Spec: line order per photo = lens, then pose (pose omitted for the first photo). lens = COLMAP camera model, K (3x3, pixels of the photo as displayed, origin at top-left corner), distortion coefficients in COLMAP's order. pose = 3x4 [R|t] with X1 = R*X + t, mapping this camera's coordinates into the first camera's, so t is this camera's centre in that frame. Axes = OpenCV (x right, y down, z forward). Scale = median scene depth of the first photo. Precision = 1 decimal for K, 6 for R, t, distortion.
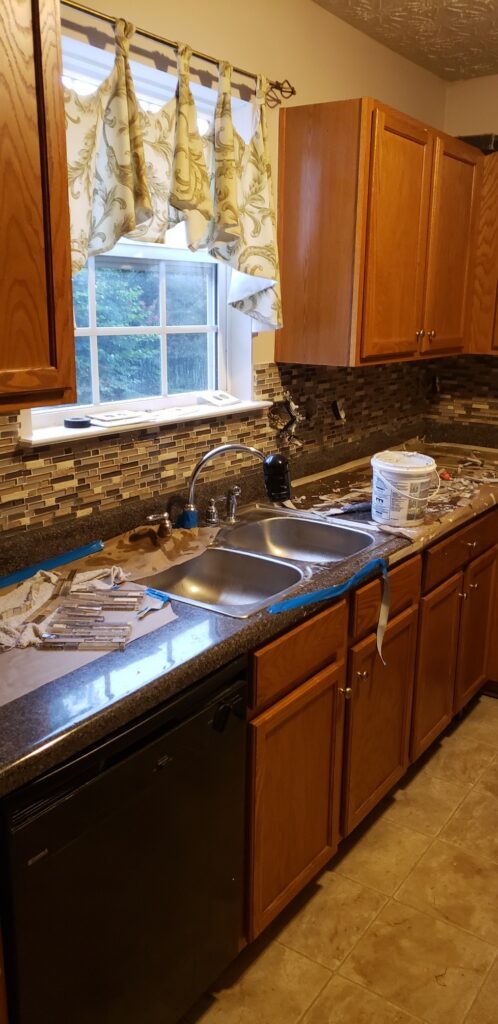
lens RADIAL K [[796.4, 0, 249.0], [0, 796.4, 512.0], [0, 0, 1]] dist [0.108866, -0.142762]
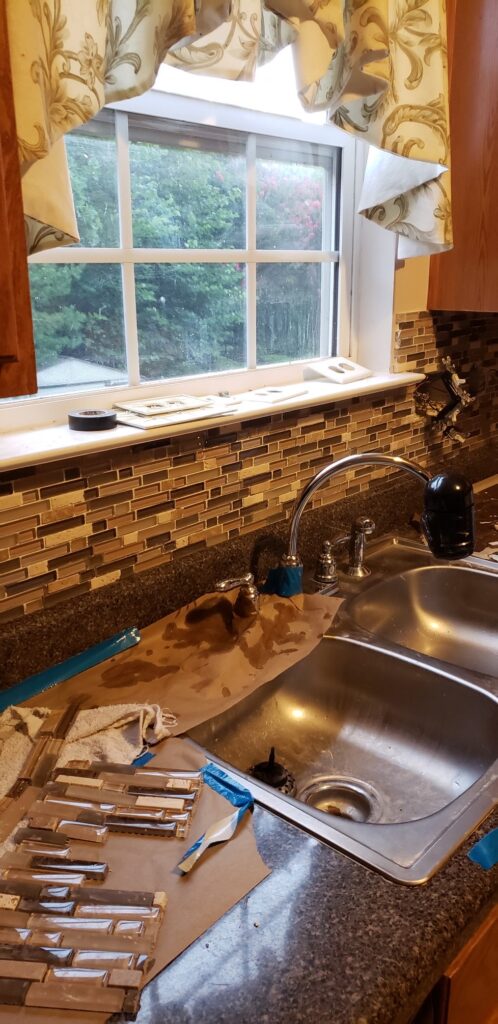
lens RADIAL K [[796.4, 0, 249.0], [0, 796.4, 512.0], [0, 0, 1]] dist [0.108866, -0.142762]
pose [[0.993466, 0.018833, -0.112564, -0.038944], [-0.013265, 0.998661, 0.050008, -0.069788], [0.113355, -0.048188, 0.992385, 0.414351]]
